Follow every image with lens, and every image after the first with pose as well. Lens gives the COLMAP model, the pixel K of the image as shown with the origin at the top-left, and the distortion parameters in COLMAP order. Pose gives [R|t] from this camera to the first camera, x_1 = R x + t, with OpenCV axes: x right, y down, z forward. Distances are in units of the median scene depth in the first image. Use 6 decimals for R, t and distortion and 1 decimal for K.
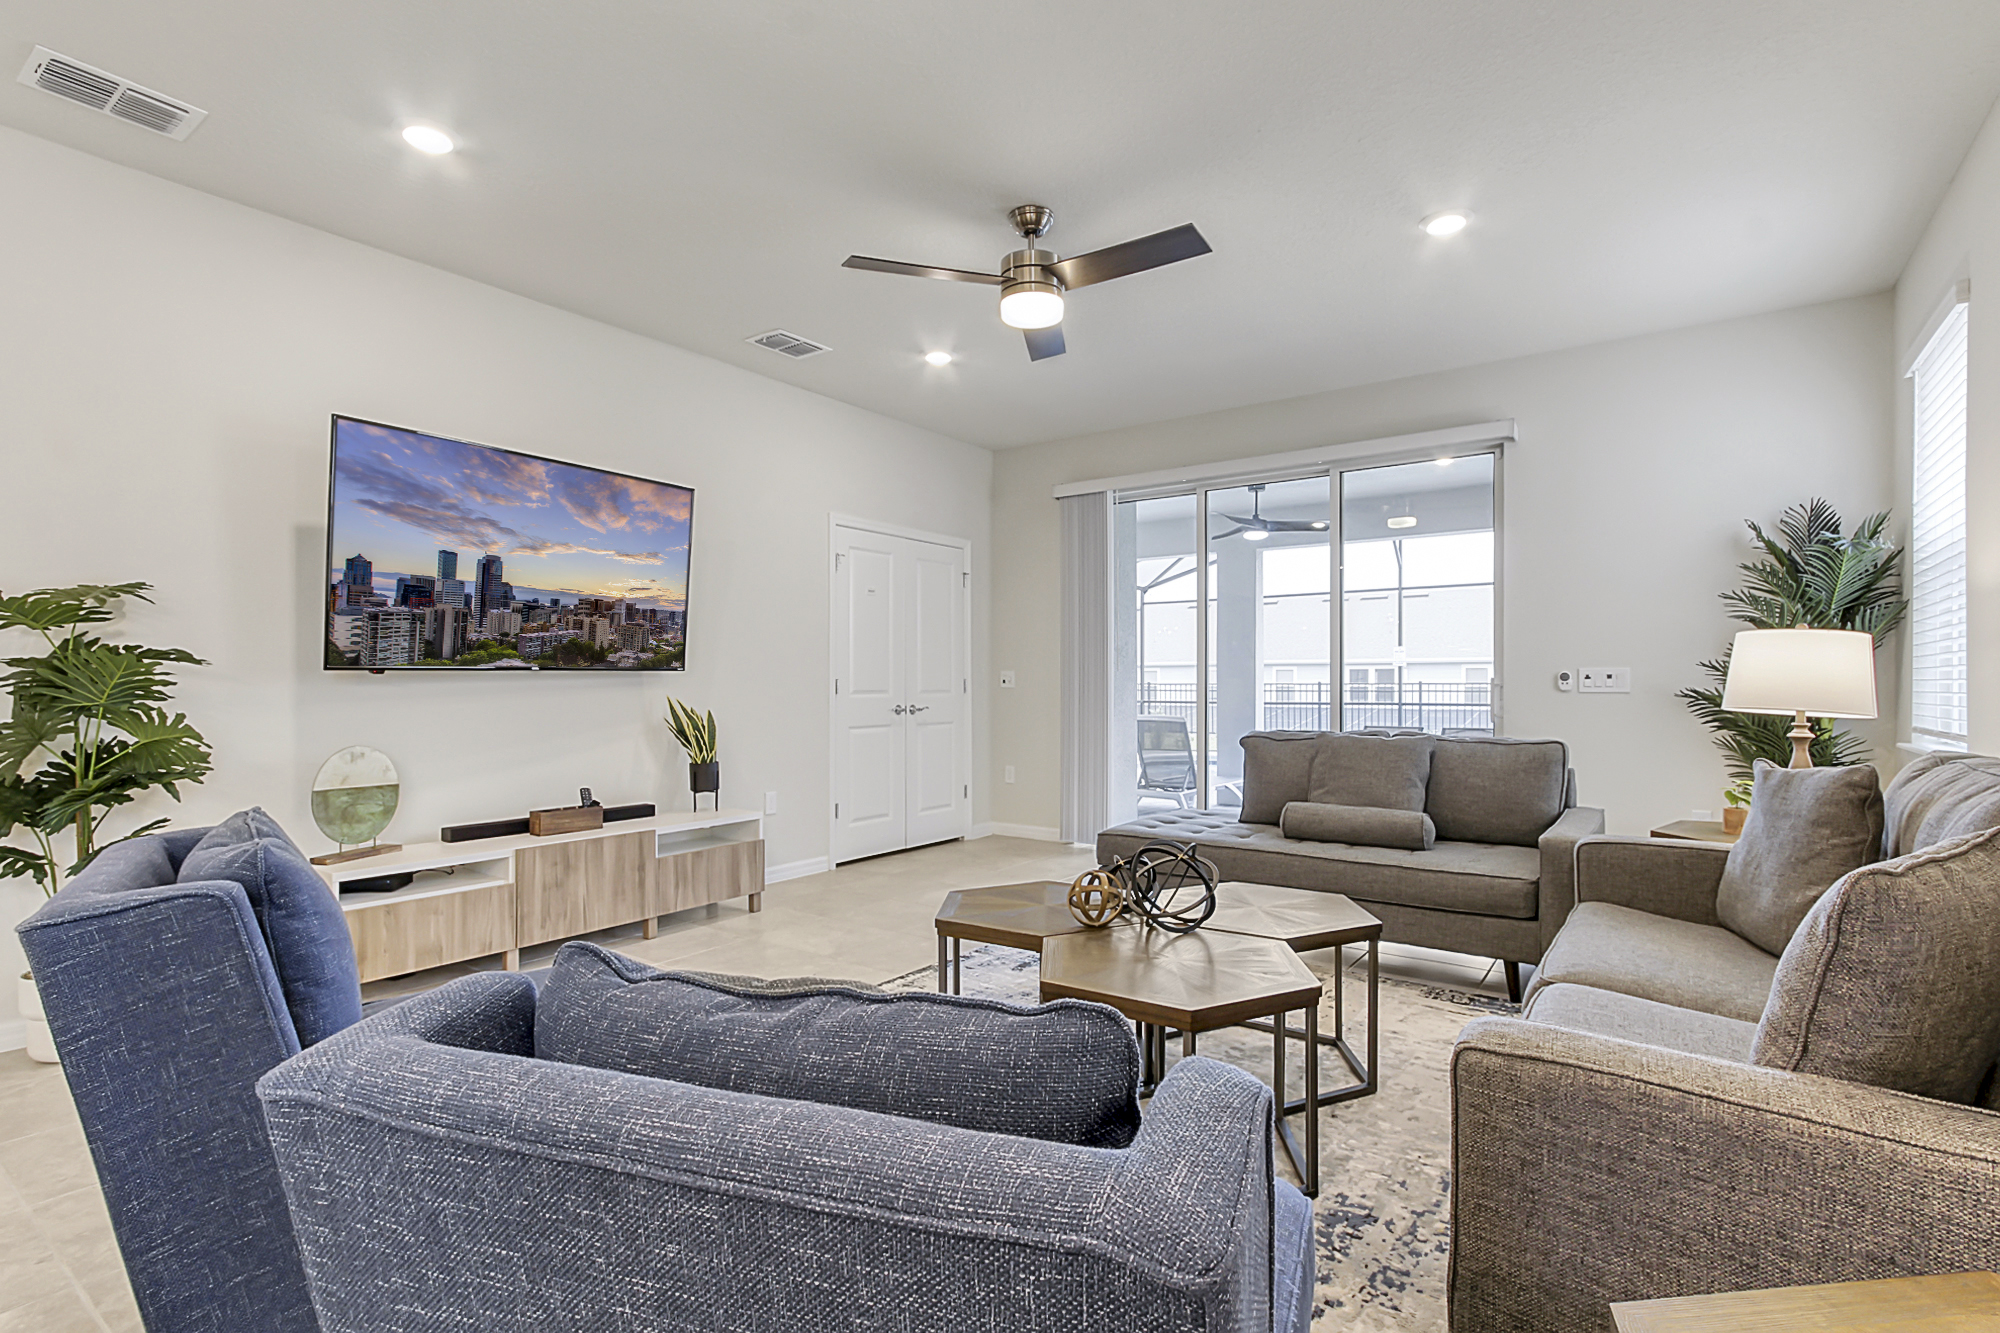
lens RADIAL K [[941.6, 0, 1000.3], [0, 941.6, 674.3], [0, 0, 1]] dist [-0.004149, 0.001315]
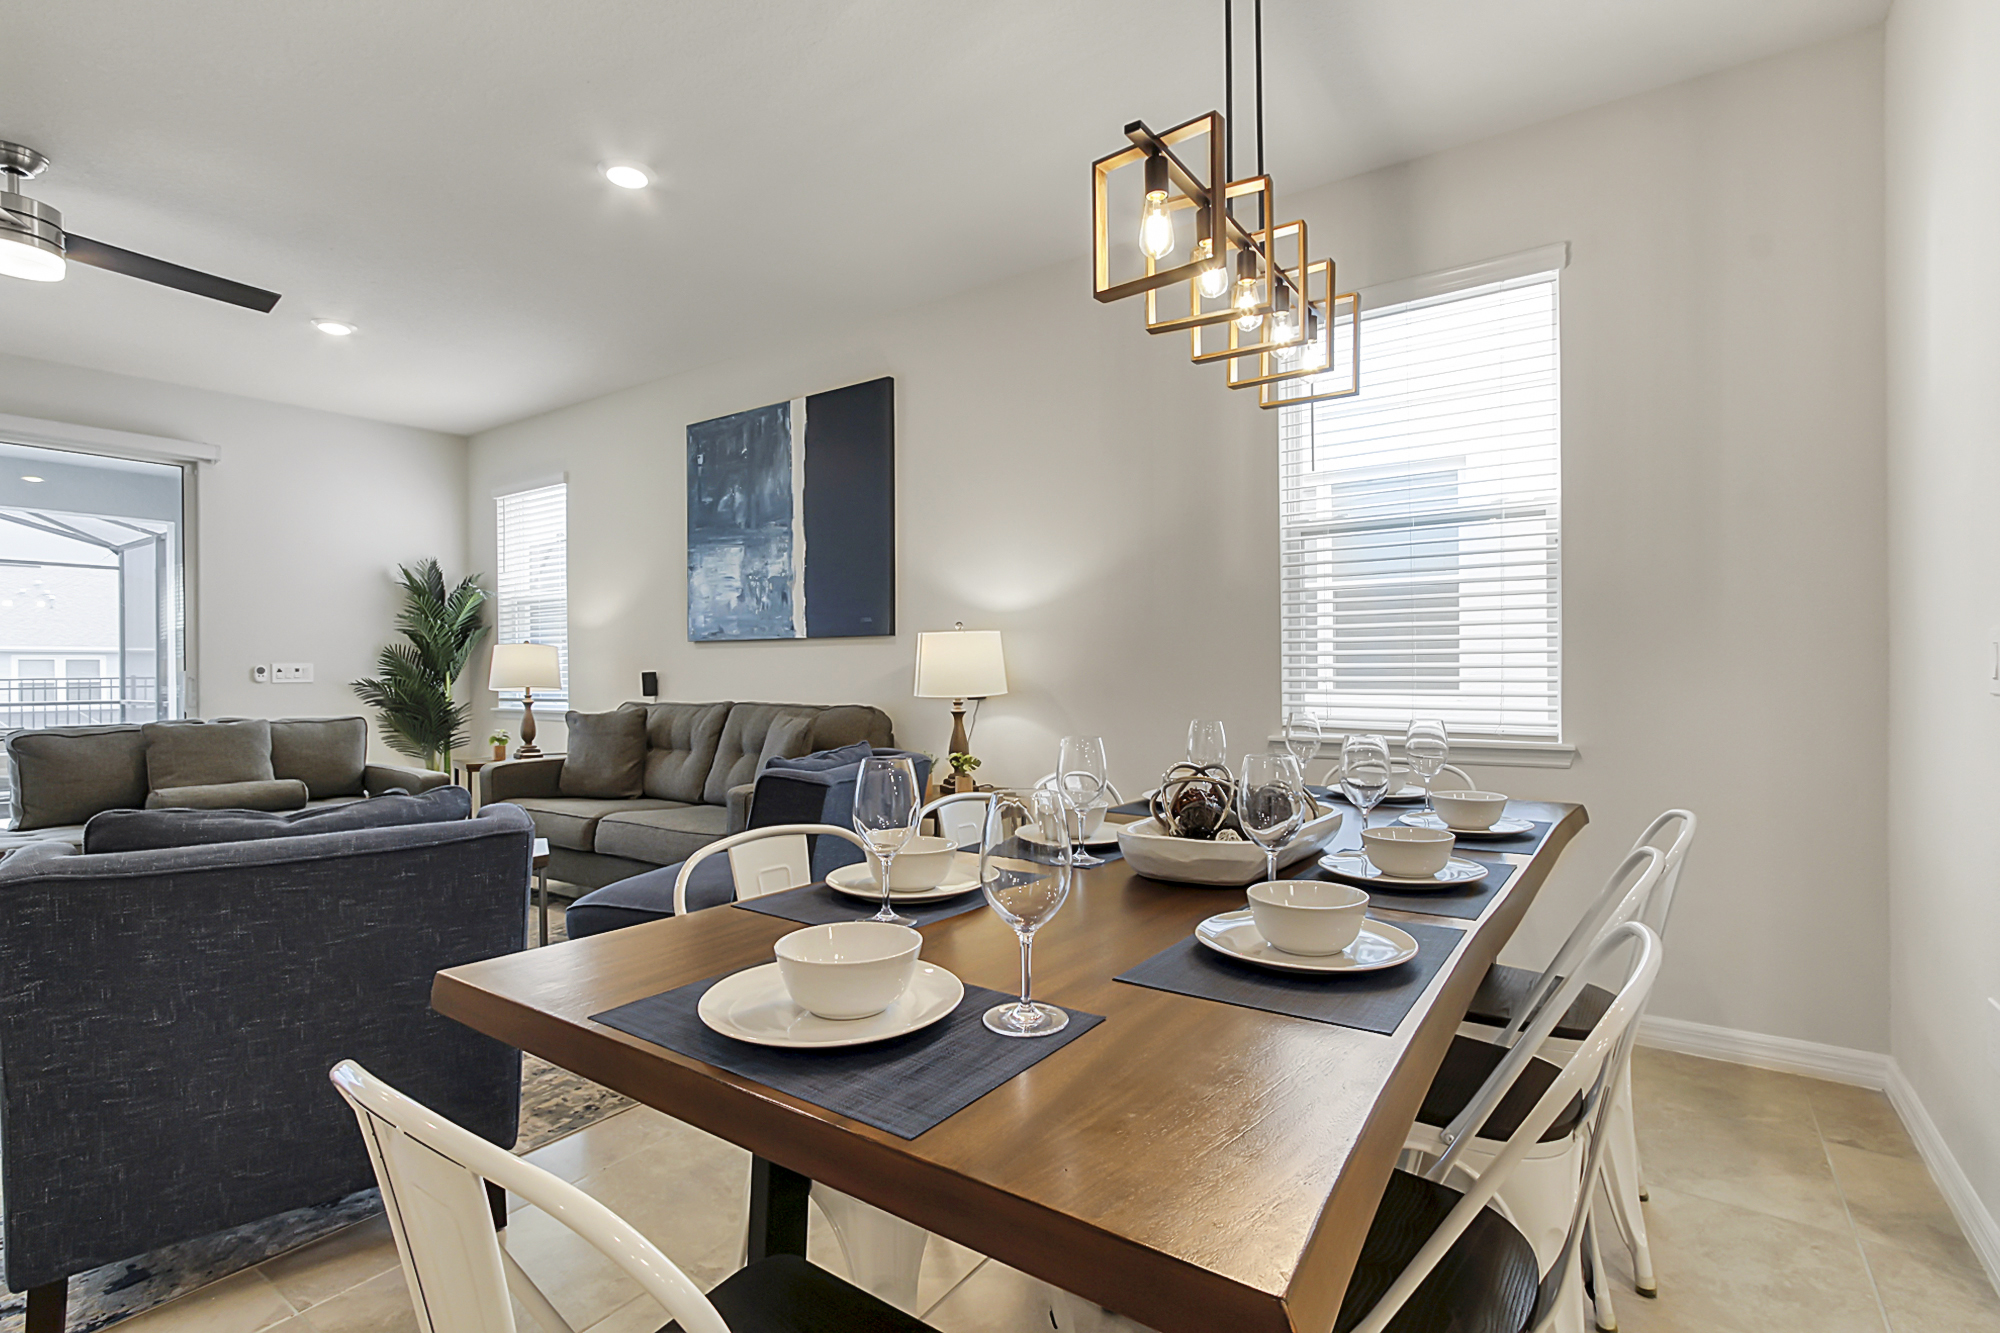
lens RADIAL K [[941.6, 0, 999.2], [0, 941.6, 667.7], [0, 0, 1]] dist [-0.004149, 0.001315]
pose [[-0.006595, -0.000864, 0.999978, -0.653664], [0.002300, 0.999997, 0.000879, -0.000390], [-0.999976, 0.002306, -0.006593, 0.059890]]
